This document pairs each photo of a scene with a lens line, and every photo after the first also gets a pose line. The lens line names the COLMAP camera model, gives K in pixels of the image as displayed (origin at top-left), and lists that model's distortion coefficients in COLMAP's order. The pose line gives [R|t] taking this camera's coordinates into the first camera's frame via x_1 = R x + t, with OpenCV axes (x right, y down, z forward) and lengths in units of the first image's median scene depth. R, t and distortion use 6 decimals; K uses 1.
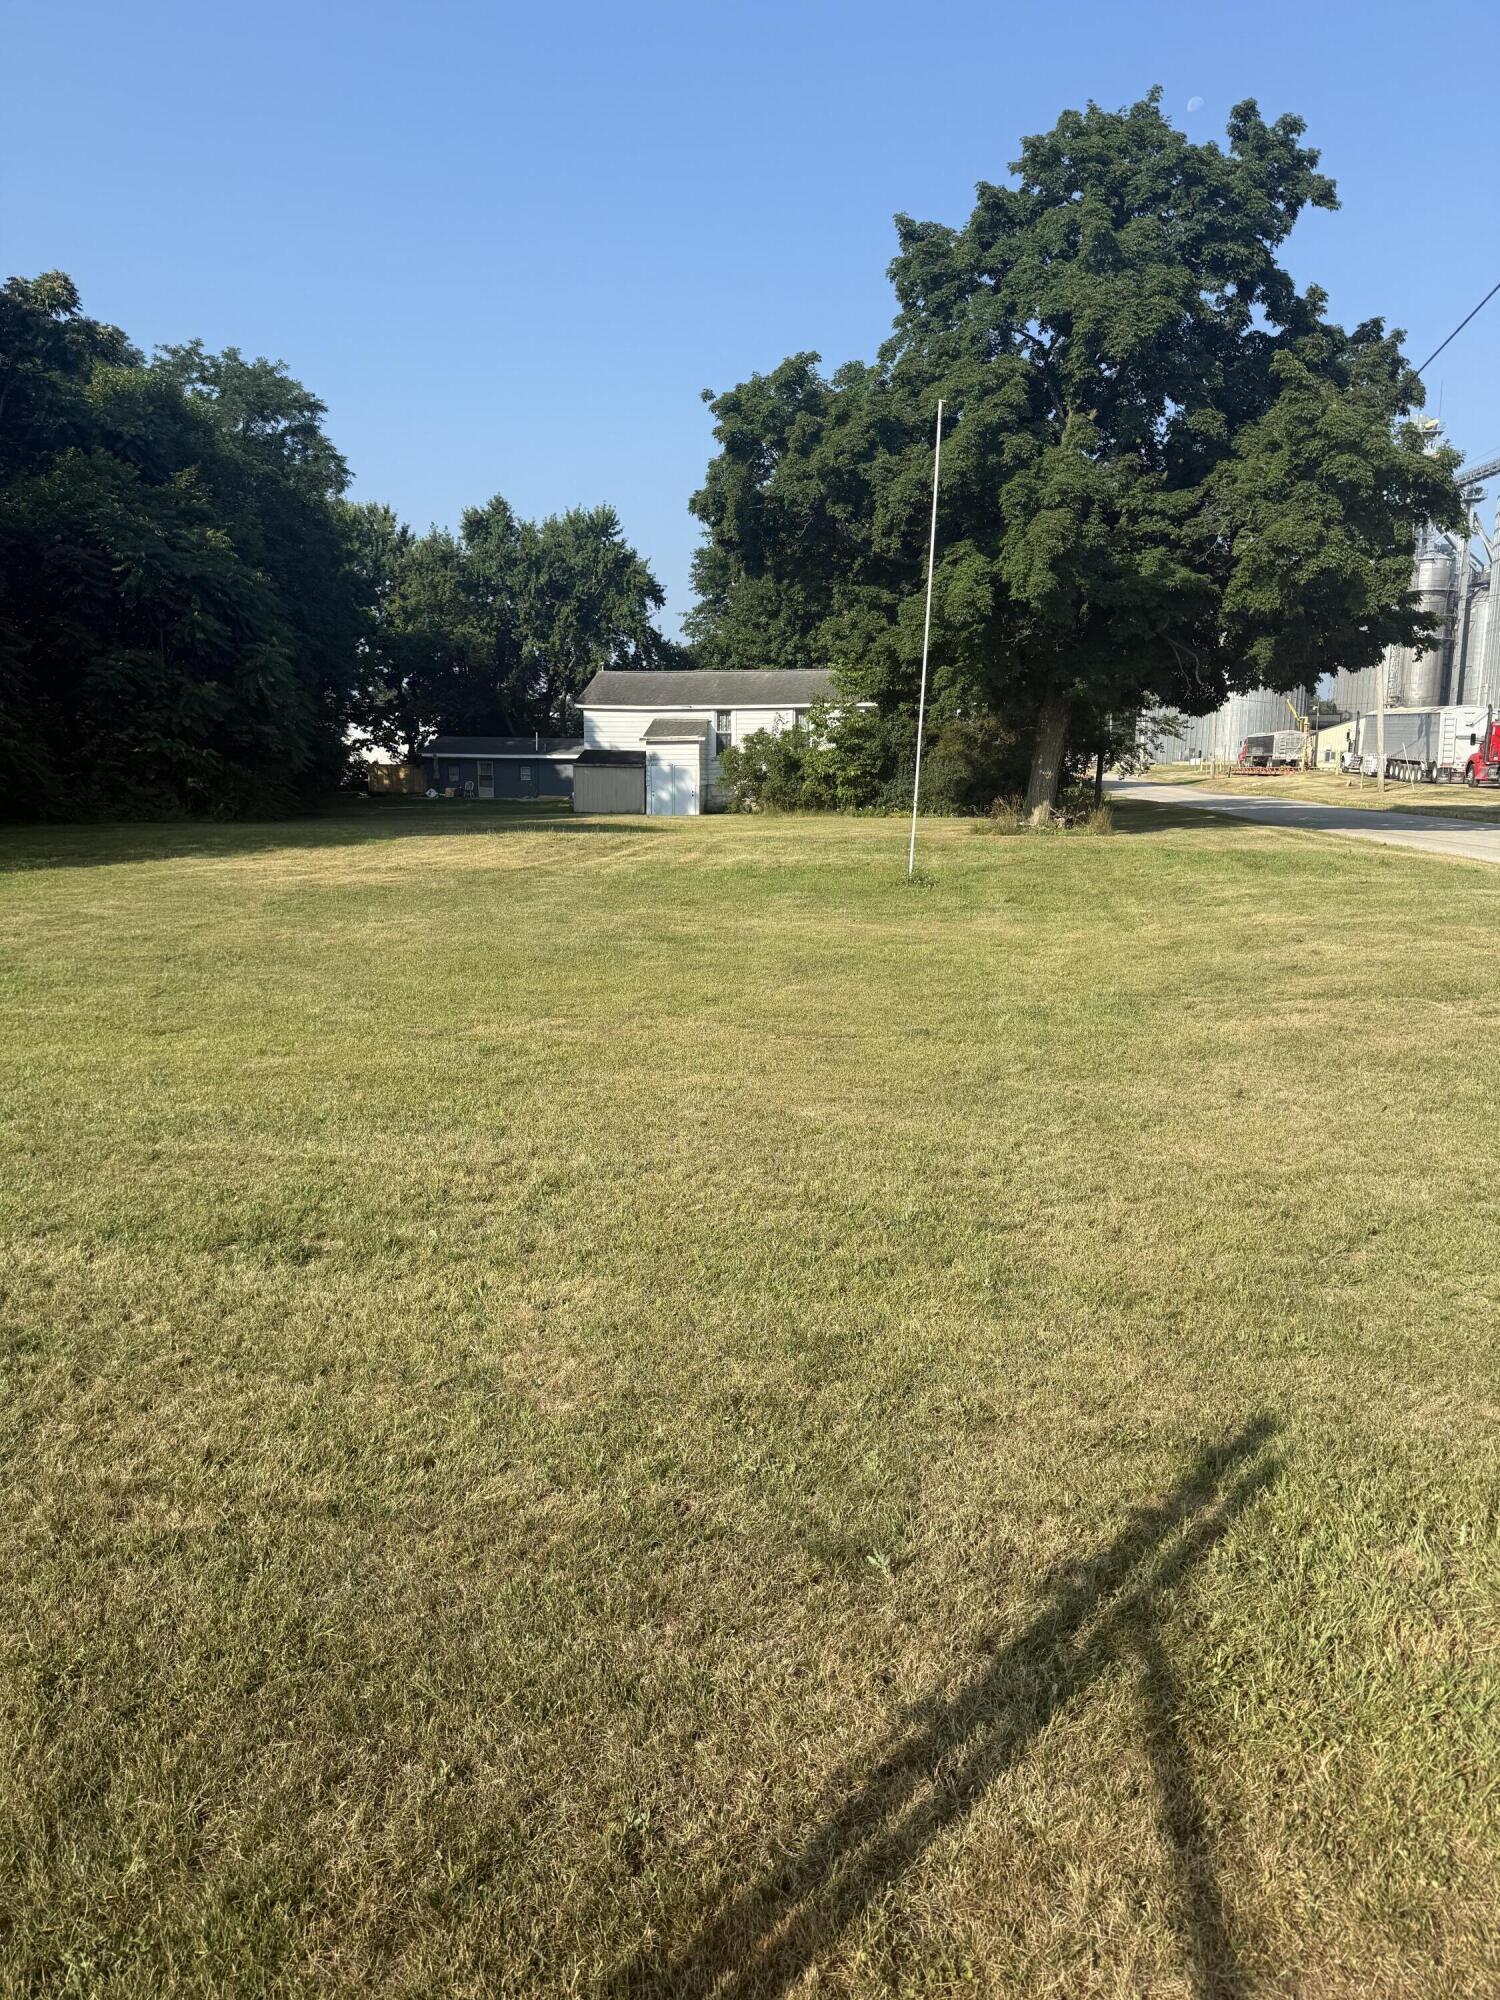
lens RADIAL K [[1422.3, 0, 750.0], [0, 1422.3, 1000.0], [0, 0, 1]] dist [0.027580, -0.045522]
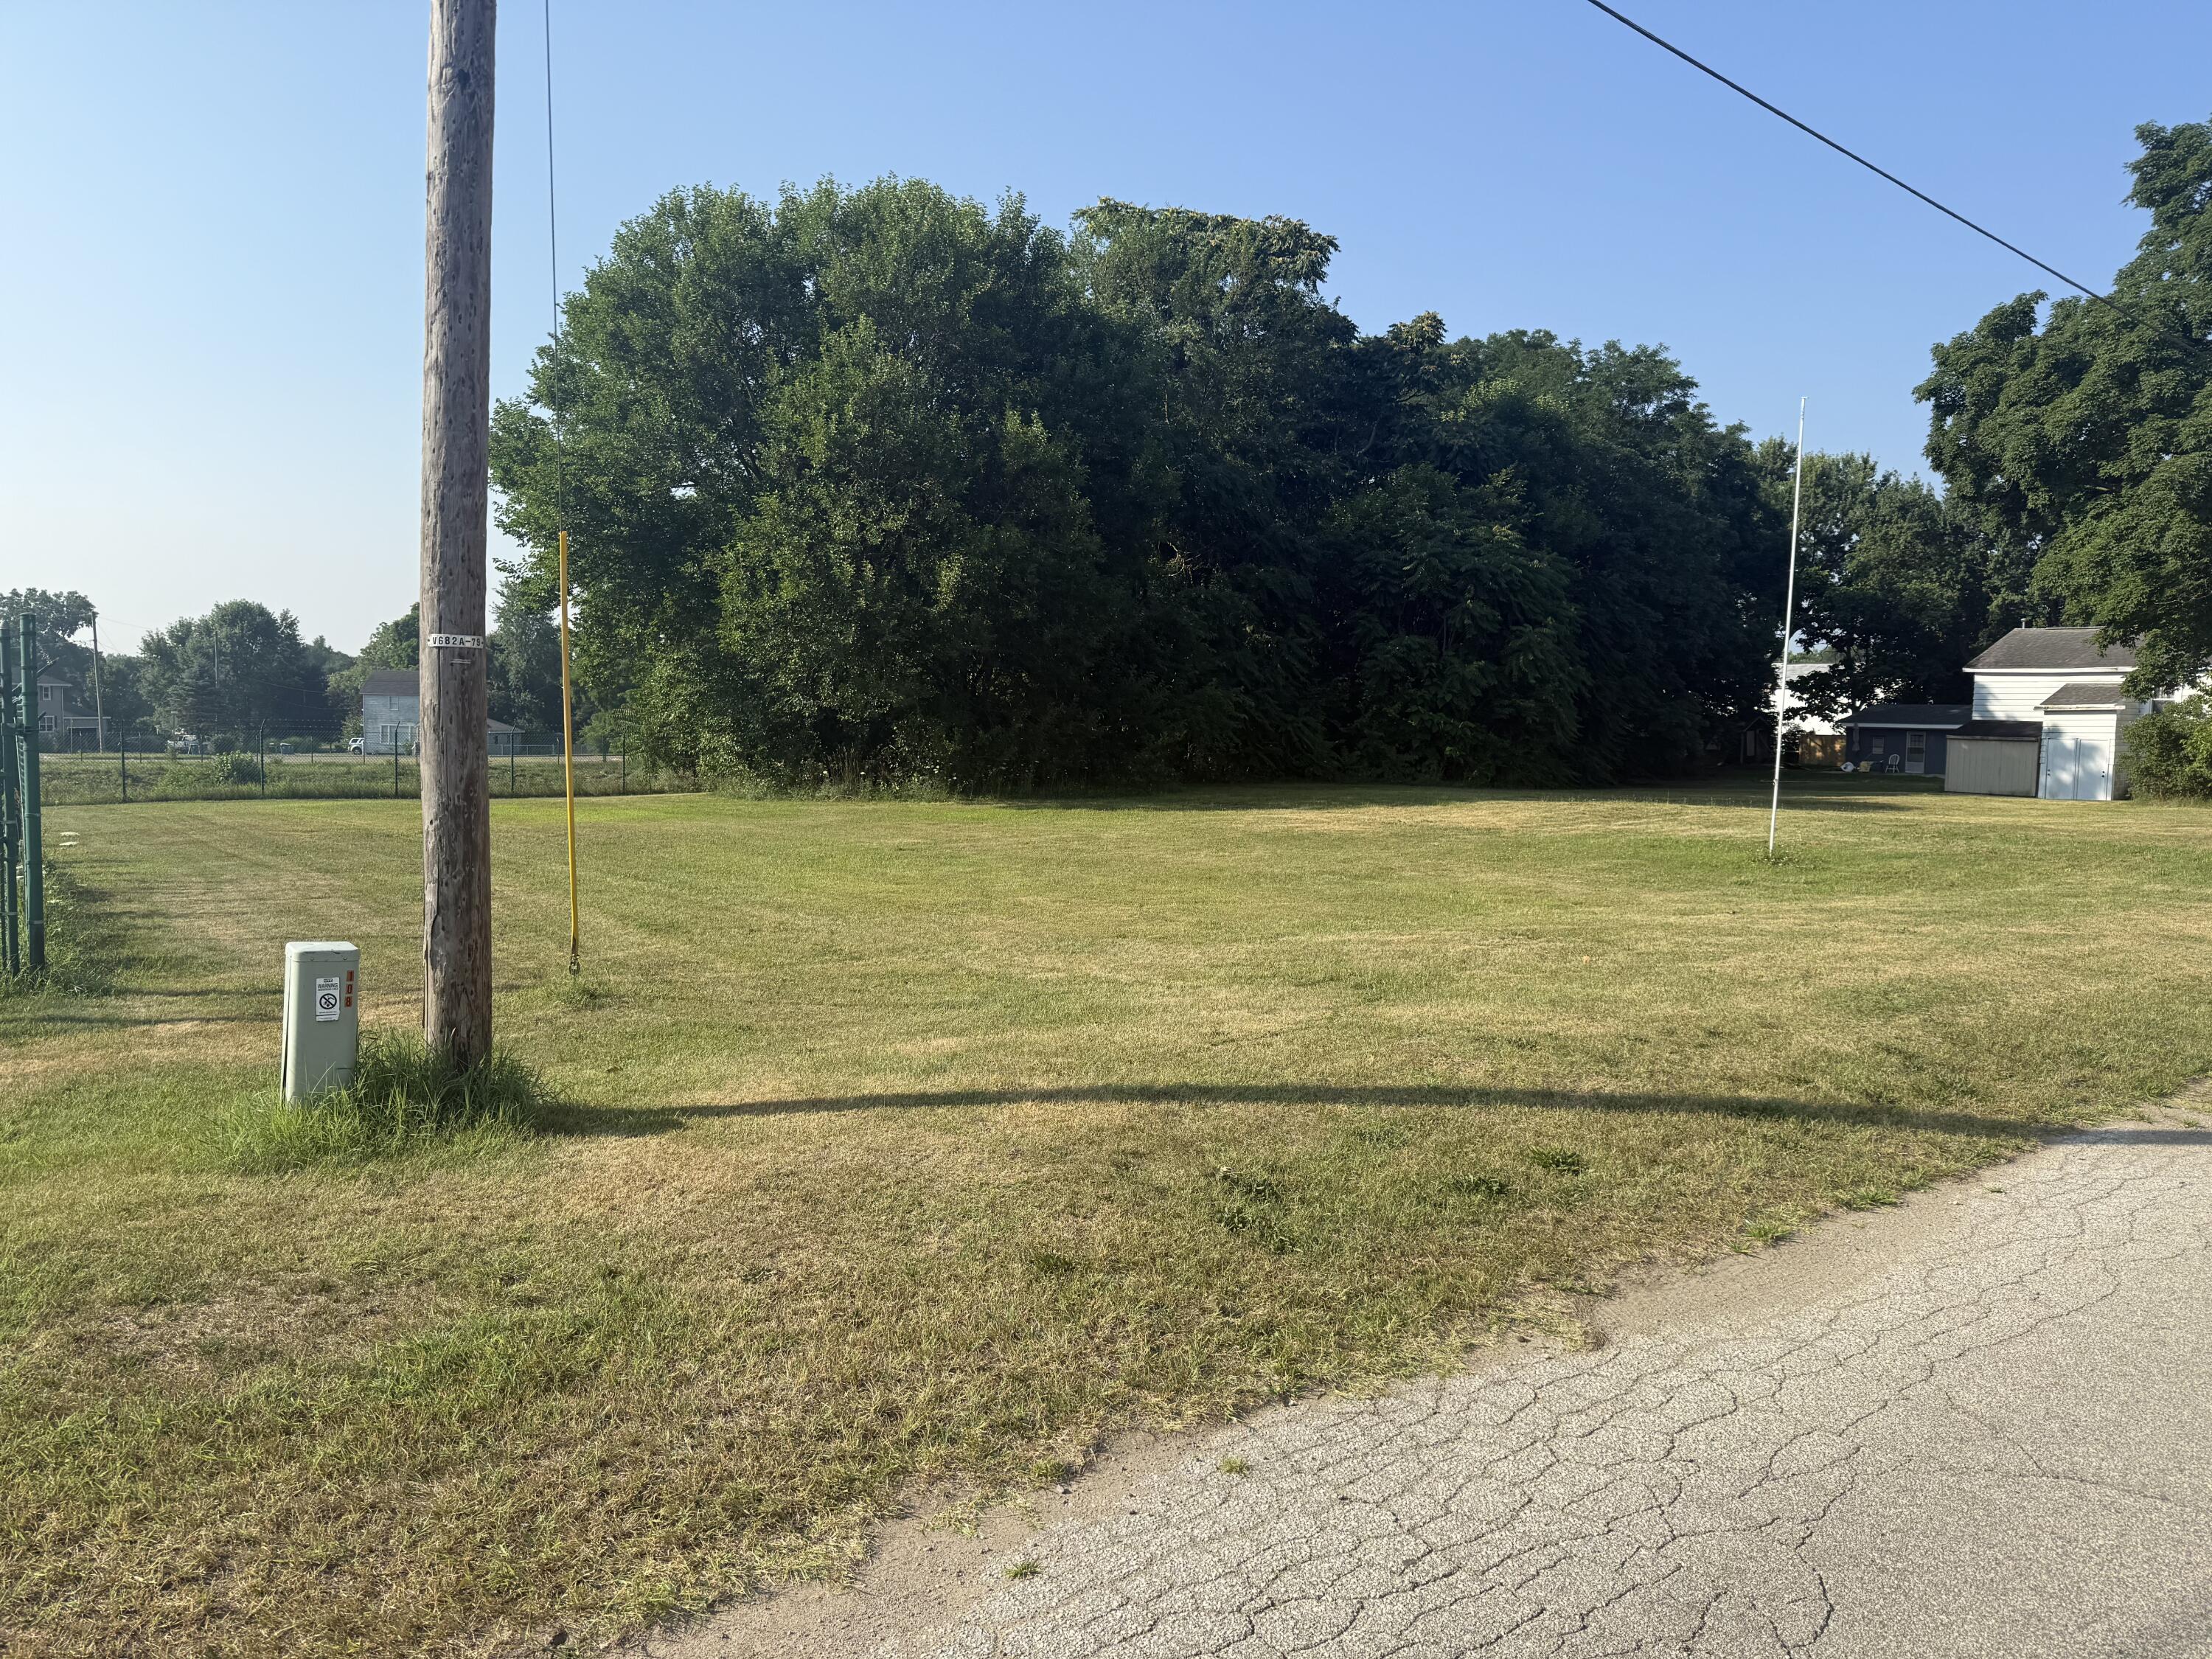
lens RADIAL K [[1548.5, 0, 1108.5], [0, 1548.5, 861.6], [0, 0, 1]] dist [0.101452, -0.160392]
pose [[0.720032, 0.069180, -0.690484, 0.251502], [-0.124868, 0.991694, -0.030852, 0.005579], [0.682614, 0.108434, 0.722689, -0.055849]]
